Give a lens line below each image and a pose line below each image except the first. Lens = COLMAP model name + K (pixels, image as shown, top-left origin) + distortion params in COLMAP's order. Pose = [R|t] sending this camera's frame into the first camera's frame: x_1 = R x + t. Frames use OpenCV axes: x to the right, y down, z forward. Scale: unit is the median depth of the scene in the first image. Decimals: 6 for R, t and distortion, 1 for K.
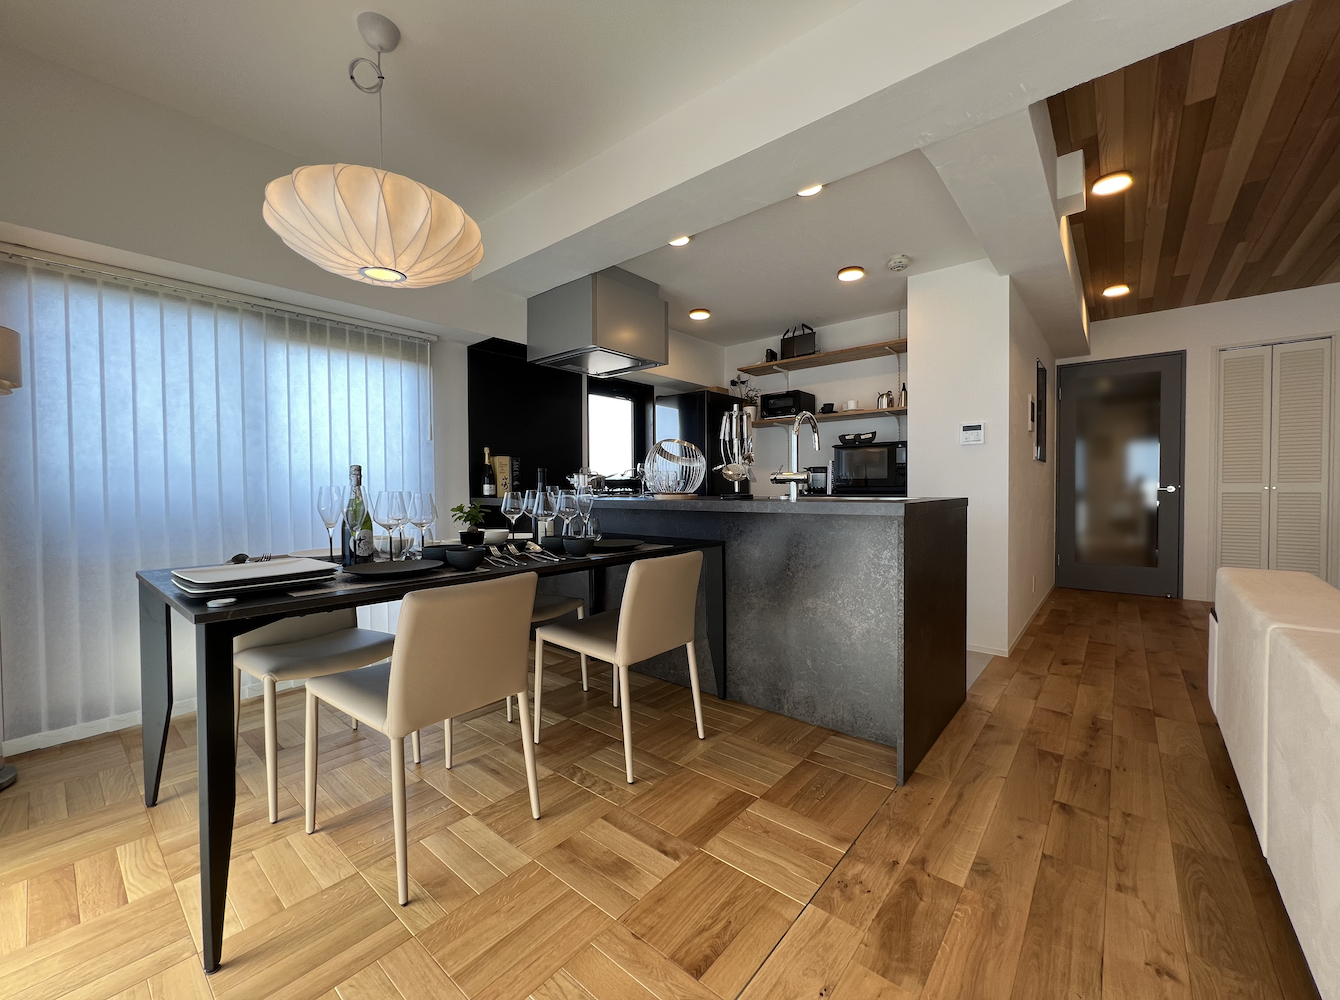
lens RADIAL K [[535.9, 0, 672.9], [0, 535.9, 499.7], [0, 0, 1]] dist [-0.001504, 0.000231]
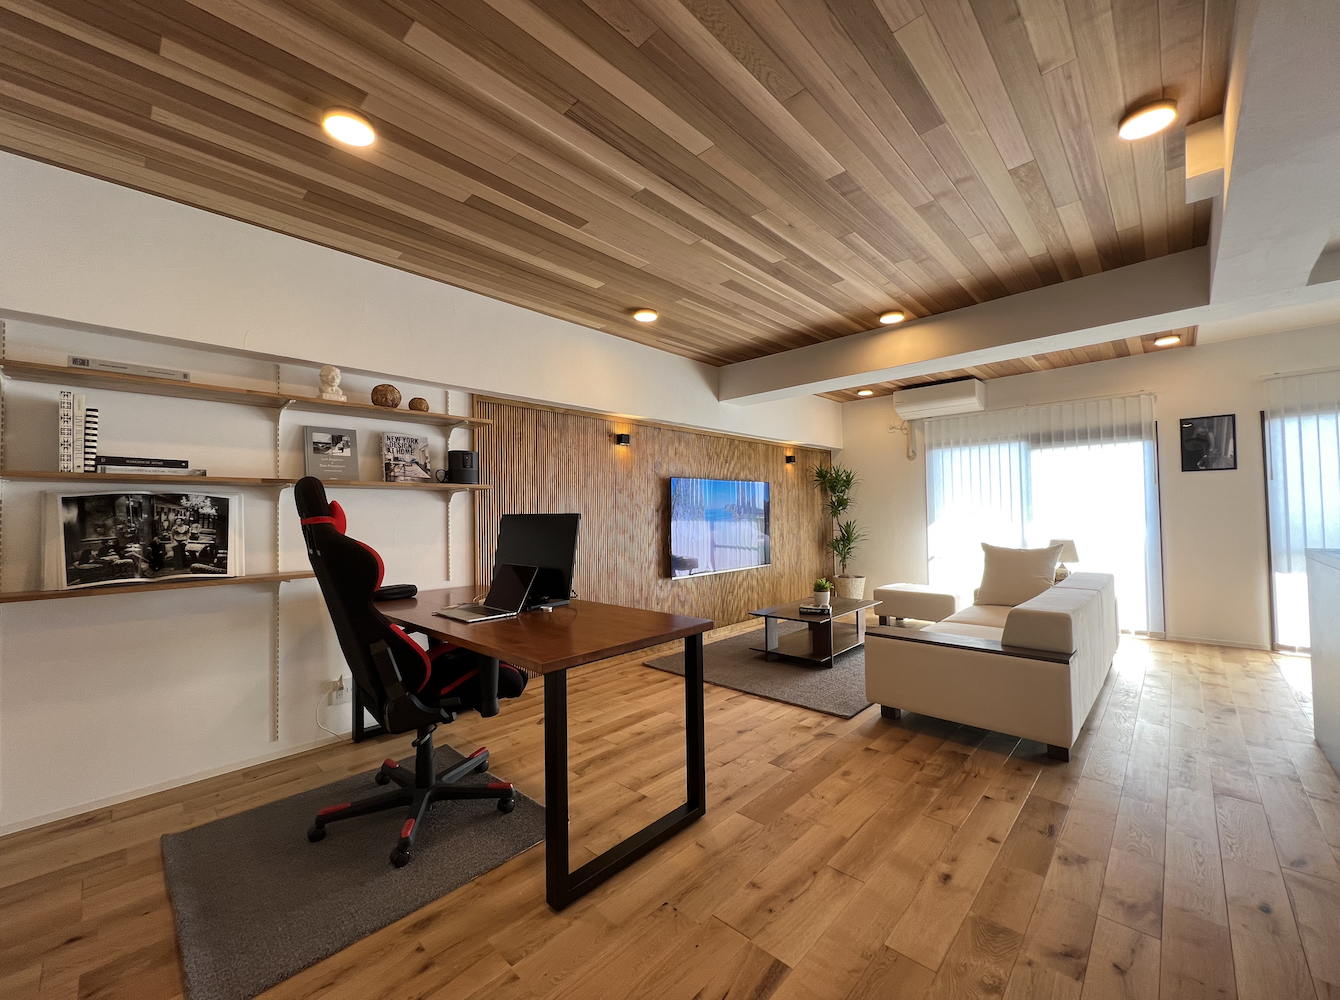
lens RADIAL K [[535.9, 0, 672.9], [0, 535.9, 499.7], [0, 0, 1]] dist [-0.001504, 0.000231]
pose [[-0.997921, 0.026073, 0.058943, 1.671409], [0.025757, 0.999649, -0.006119, -0.132798], [-0.059082, -0.004589, -0.998243, 2.054983]]
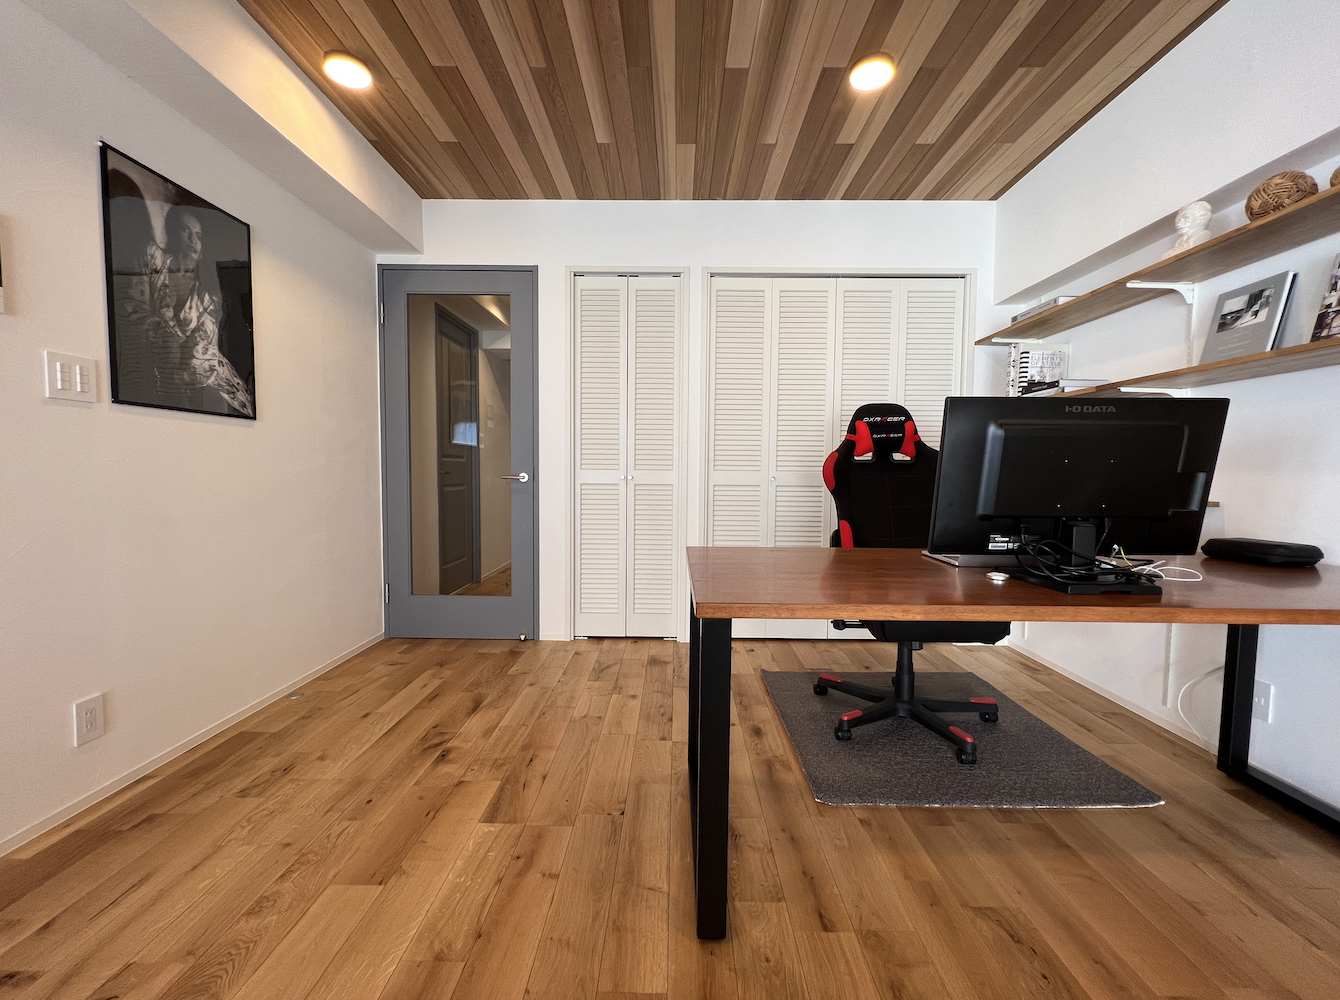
lens RADIAL K [[535.9, 0, 672.9], [0, 535.9, 499.7], [0, 0, 1]] dist [-0.001504, 0.000231]
pose [[0.770578, -0.019006, 0.637062, 1.354091], [-0.001956, 0.999480, 0.032183, -0.028766], [-0.637343, -0.026046, 0.770140, 0.777476]]
